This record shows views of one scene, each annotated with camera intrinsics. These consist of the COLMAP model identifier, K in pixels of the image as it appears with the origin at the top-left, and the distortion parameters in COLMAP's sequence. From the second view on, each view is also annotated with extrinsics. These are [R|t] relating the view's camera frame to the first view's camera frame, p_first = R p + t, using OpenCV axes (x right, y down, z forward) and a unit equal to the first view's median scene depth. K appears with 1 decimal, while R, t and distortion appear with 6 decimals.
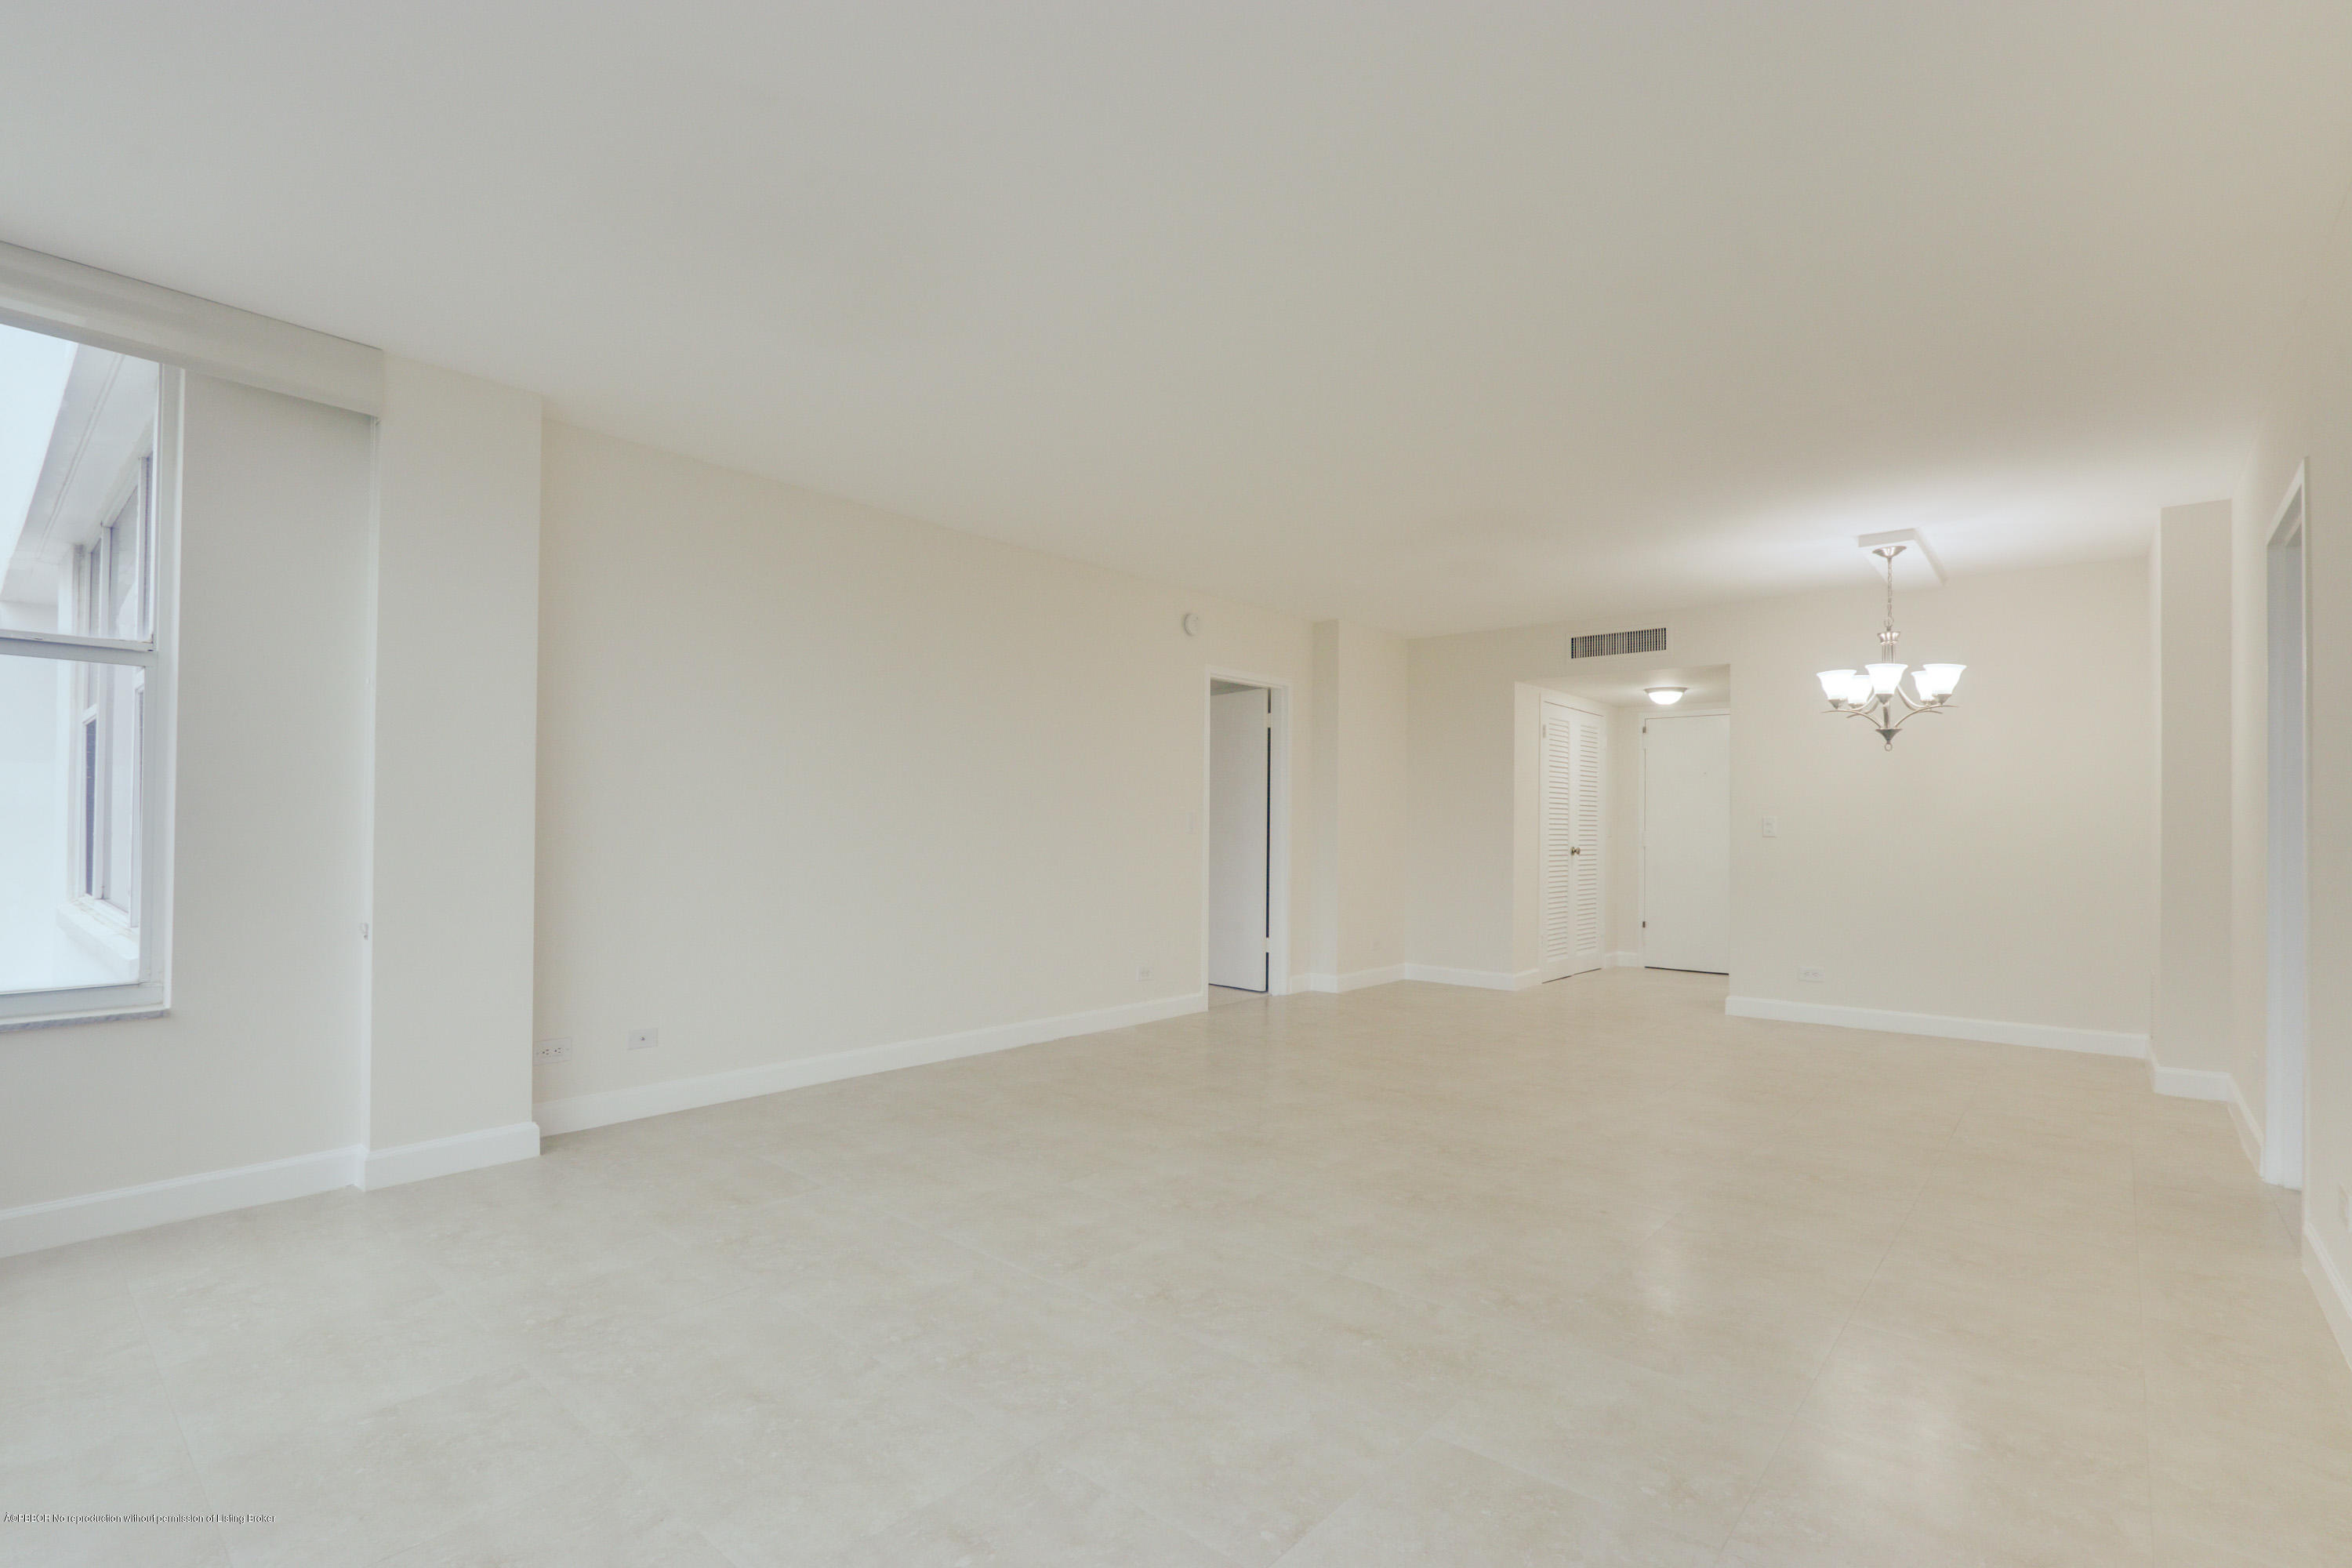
lens RADIAL K [[1075.1, 0, 1188.6], [0, 1075.1, 814.5], [0, 0, 1]] dist [-0.016358, 0.000086]
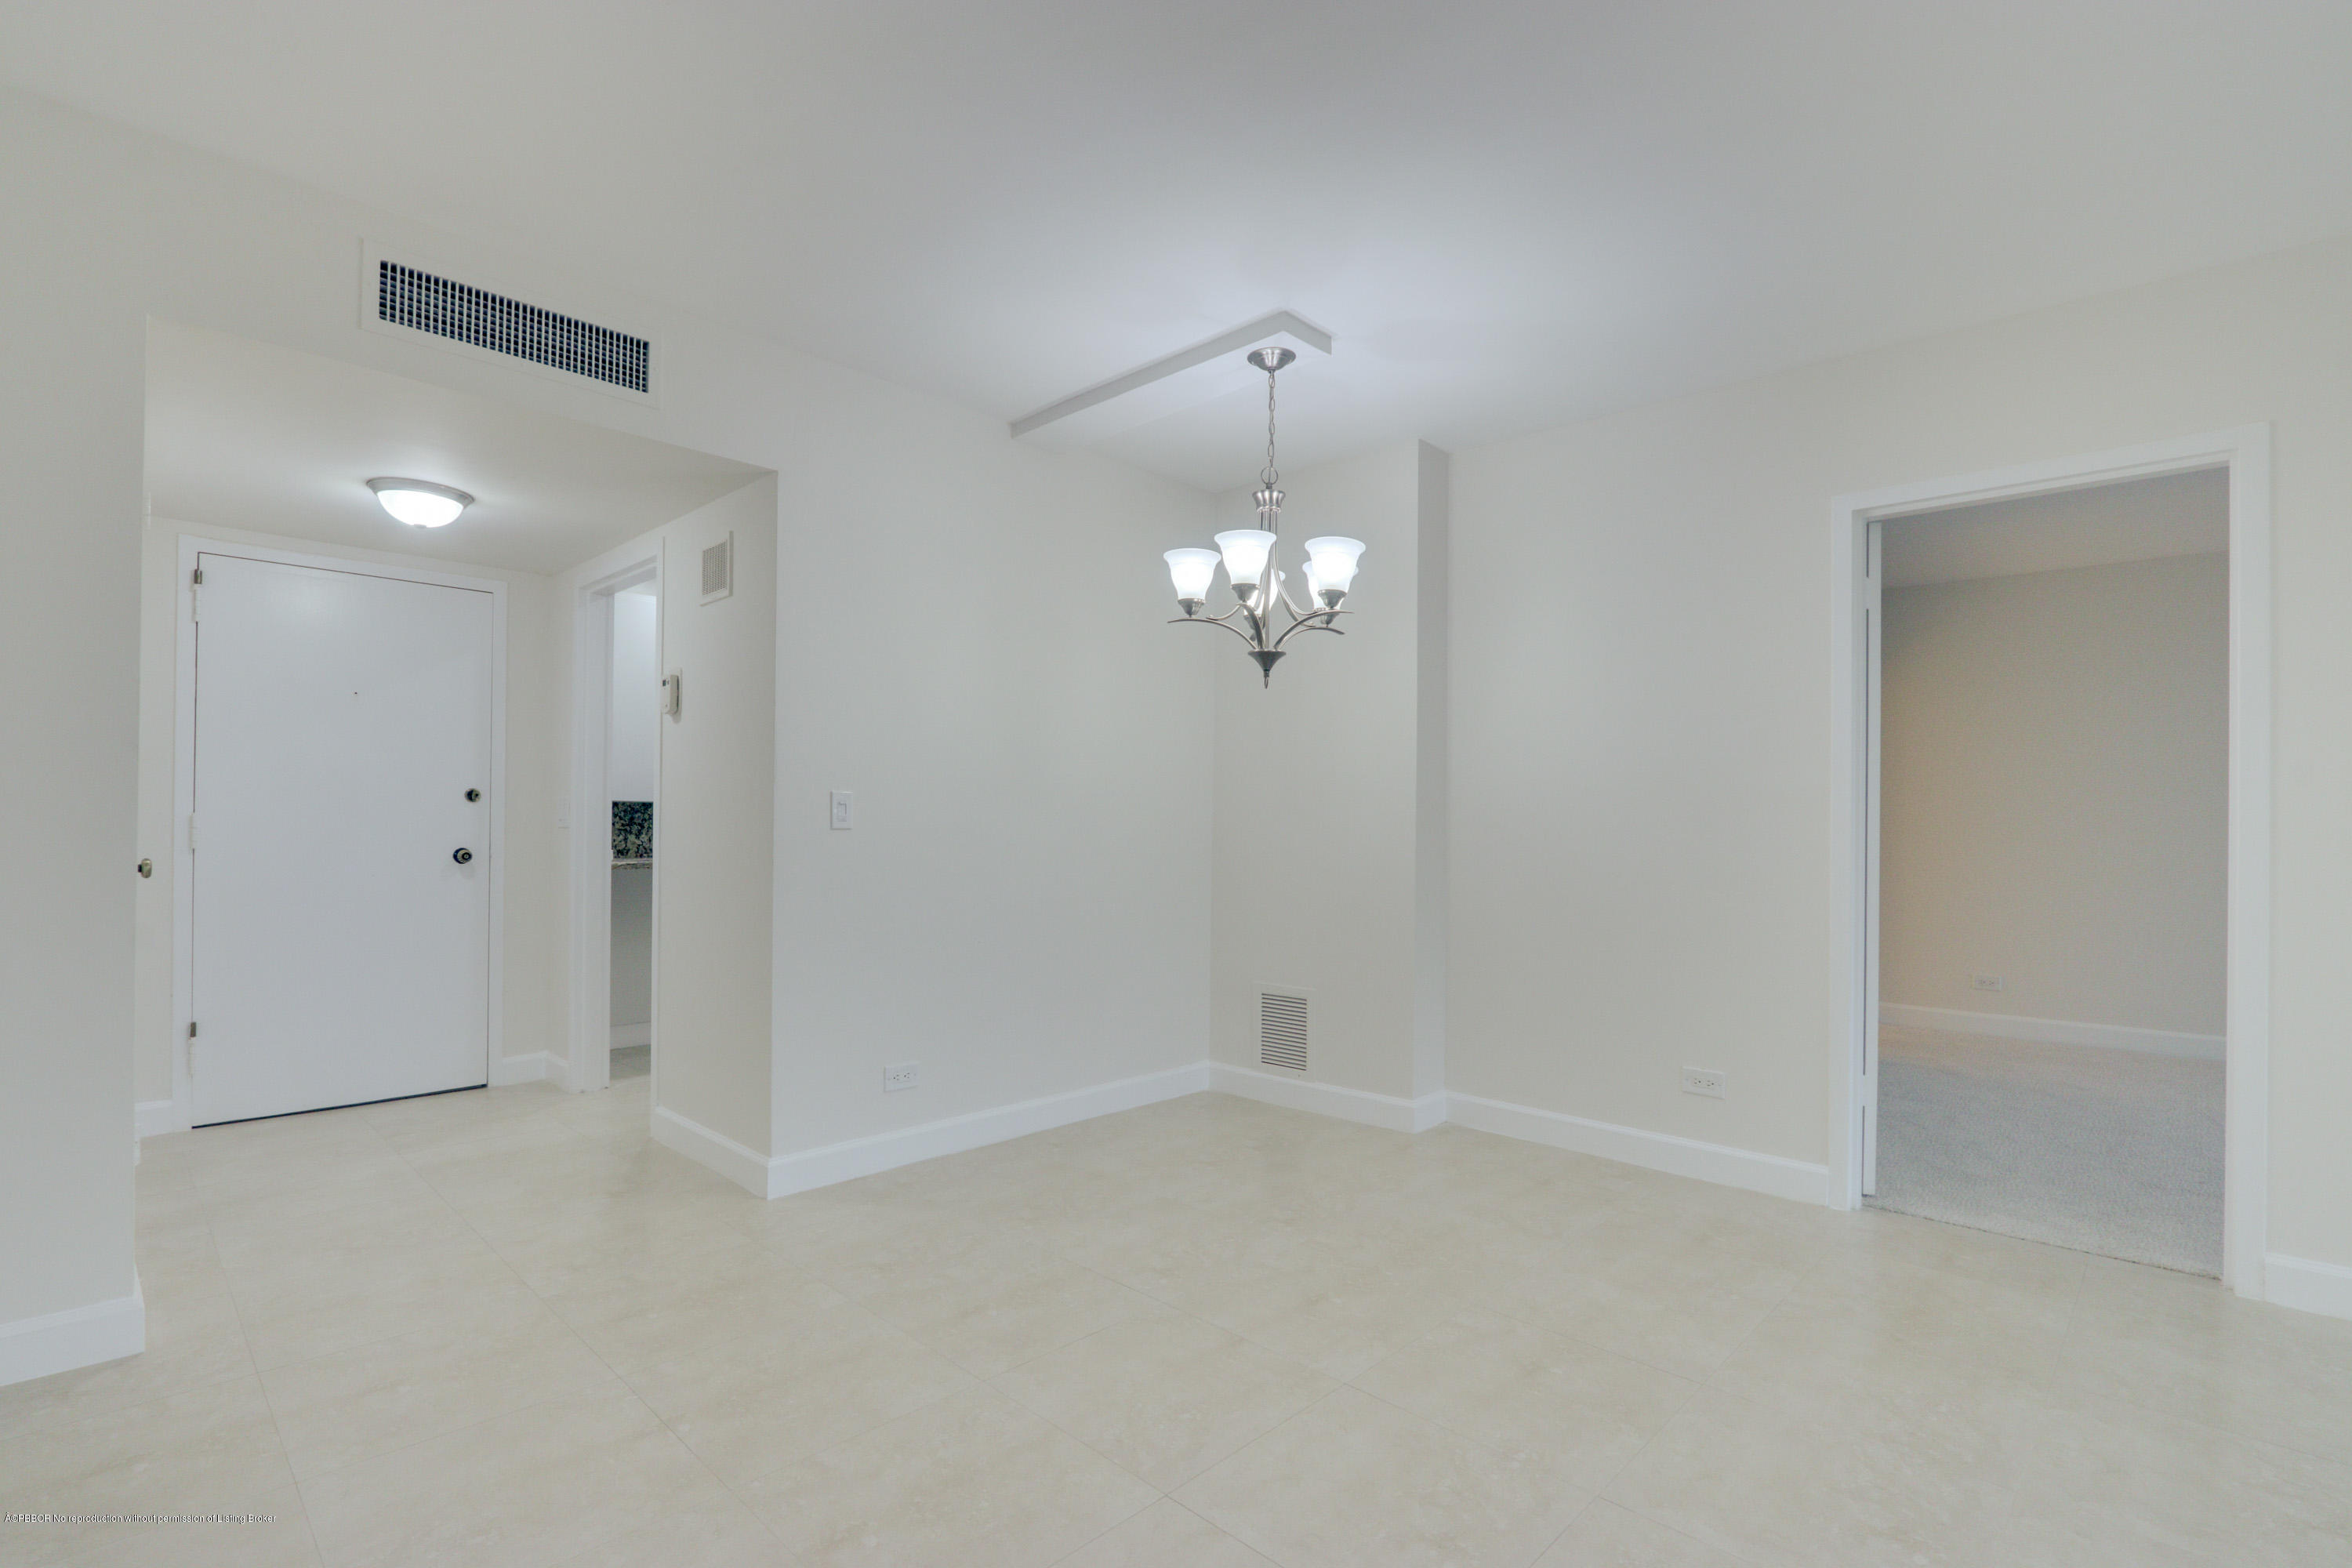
lens RADIAL K [[1075.1, 0, 1172.7], [0, 1075.1, 806.2], [0, 0, 1]] dist [-0.016358, 0.000086]
pose [[0.065229, 0.005876, 0.997853, 0.044175], [-0.022076, 0.999746, -0.004444, 0.010416], [-0.997626, -0.021739, 0.065342, 0.921544]]
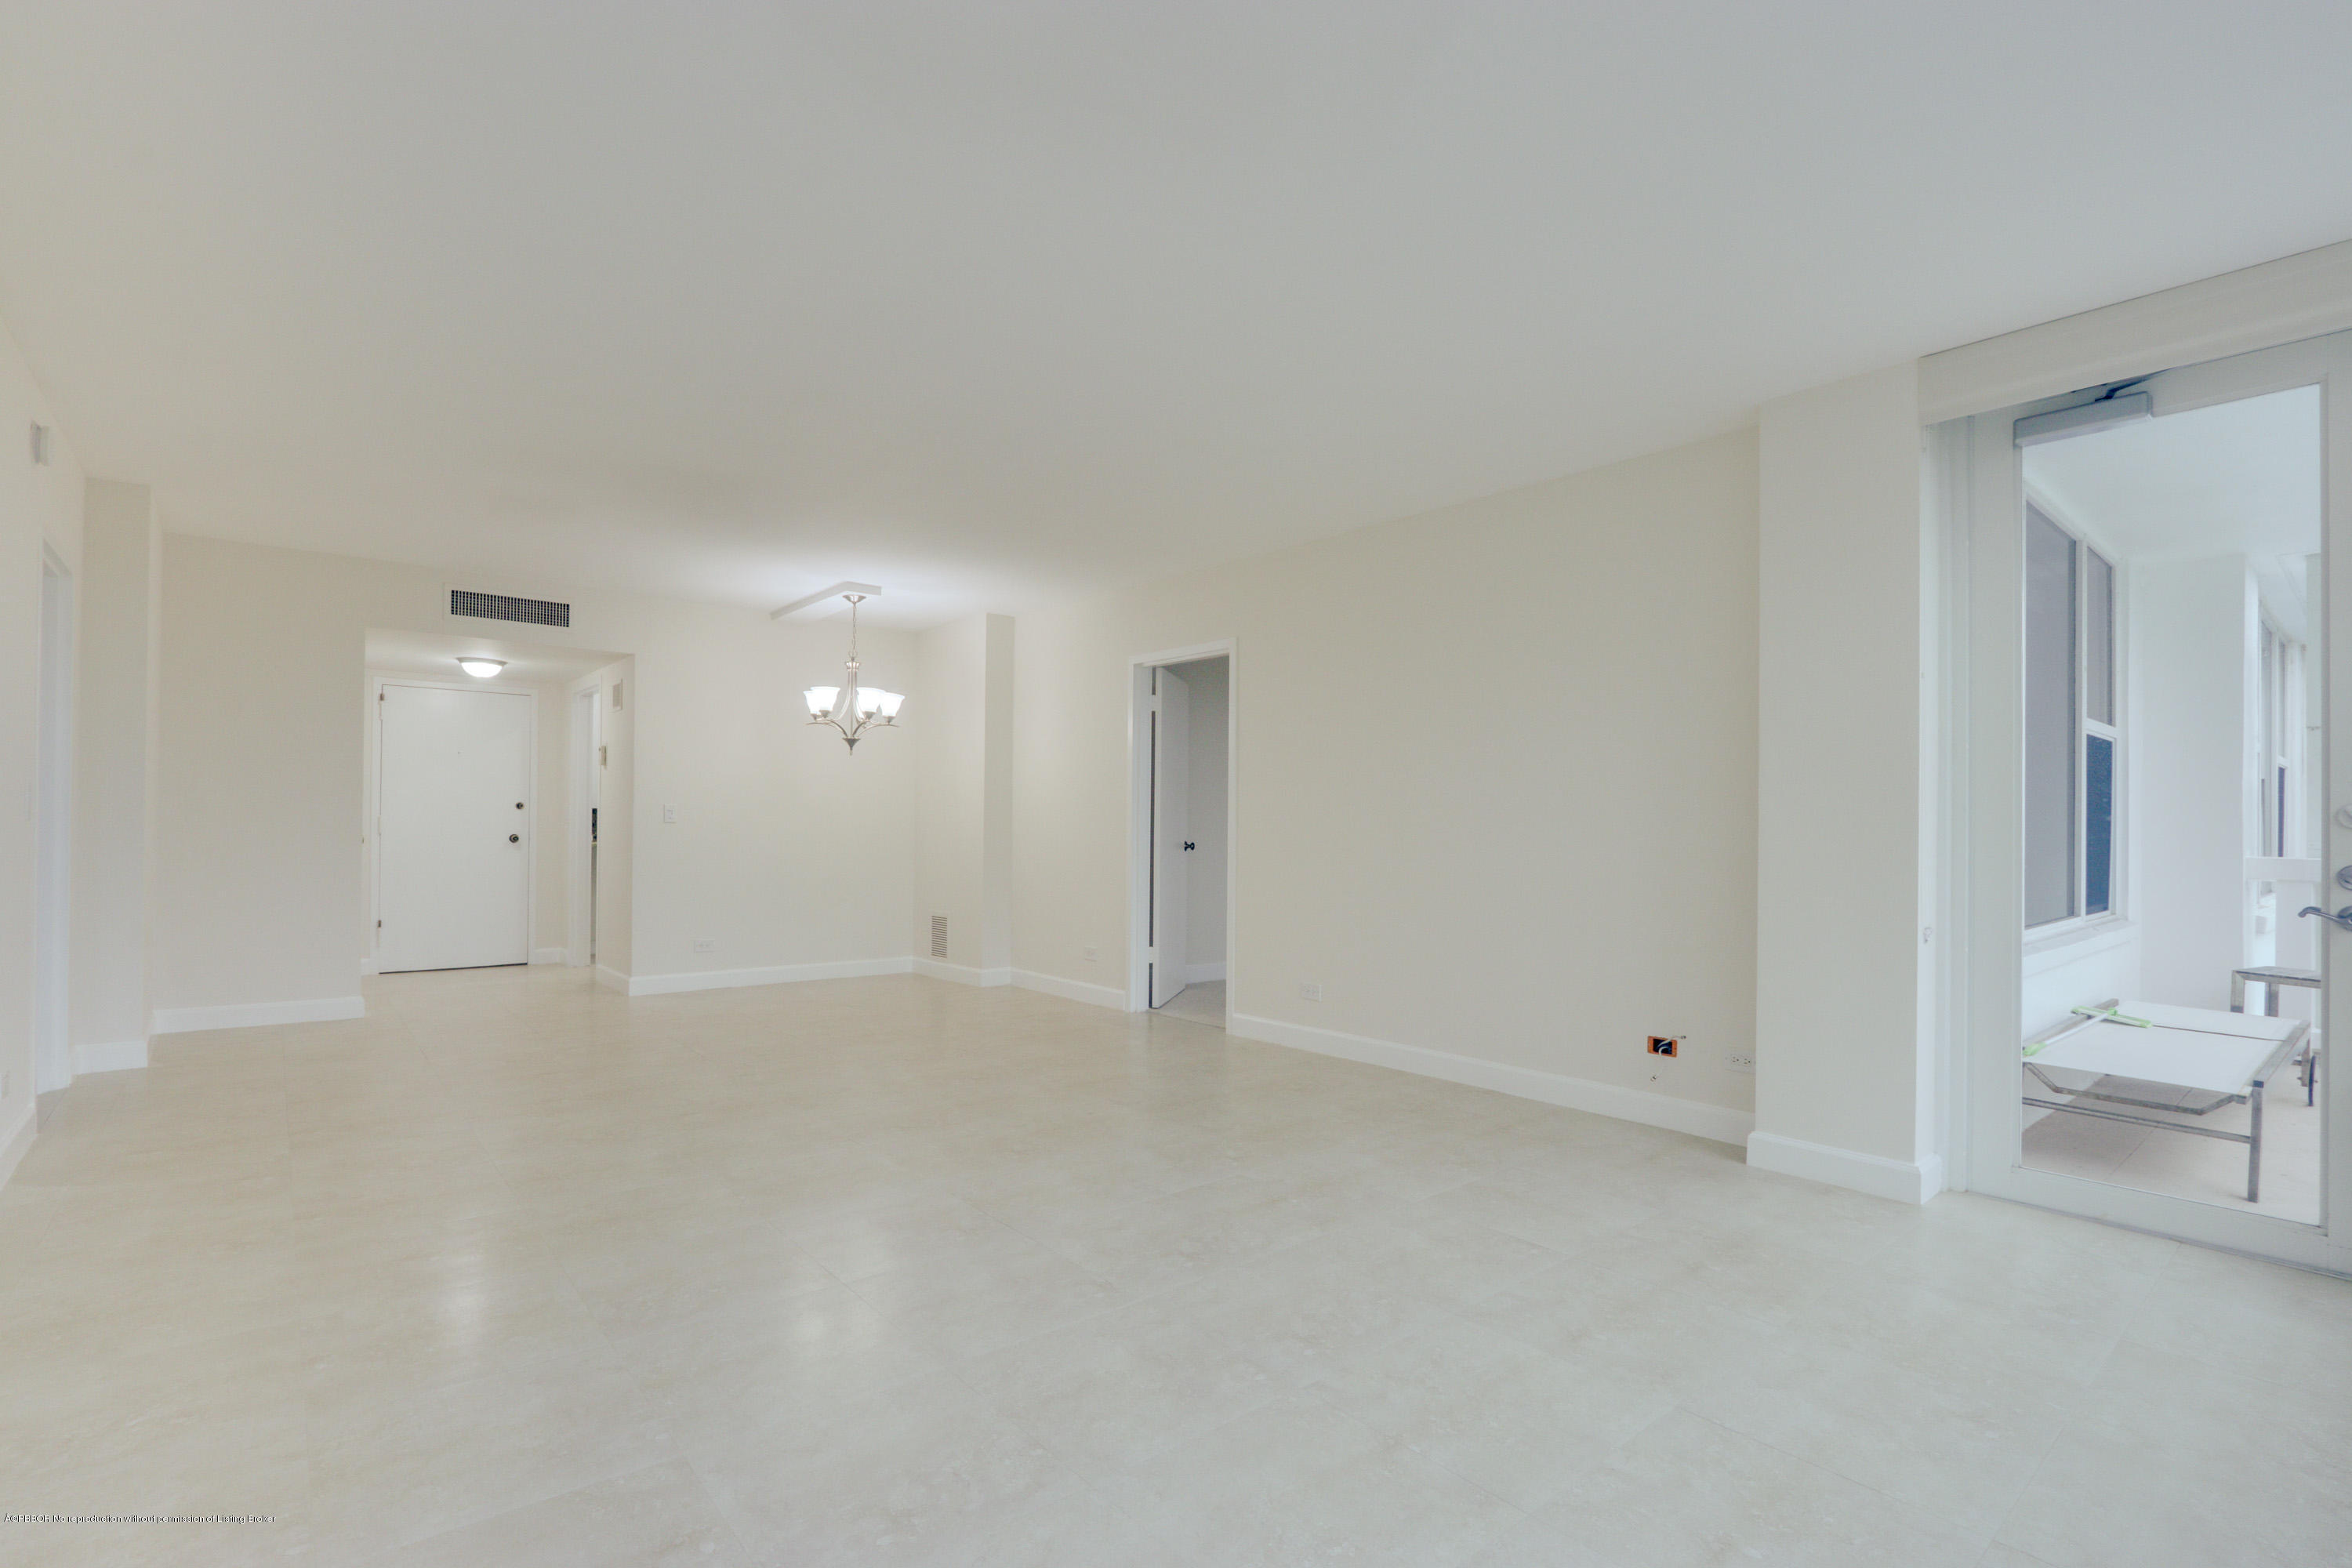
lens RADIAL K [[1075.1, 0, 1181.5], [0, 1075.1, 801.6], [0, 0, 1]] dist [-0.016358, 0.000086]
pose [[0.164008, 0.007919, 0.986427, -0.487003], [-0.020477, 0.999780, -0.004622, -0.006618], [-0.986247, -0.019441, 0.164134, 0.366180]]
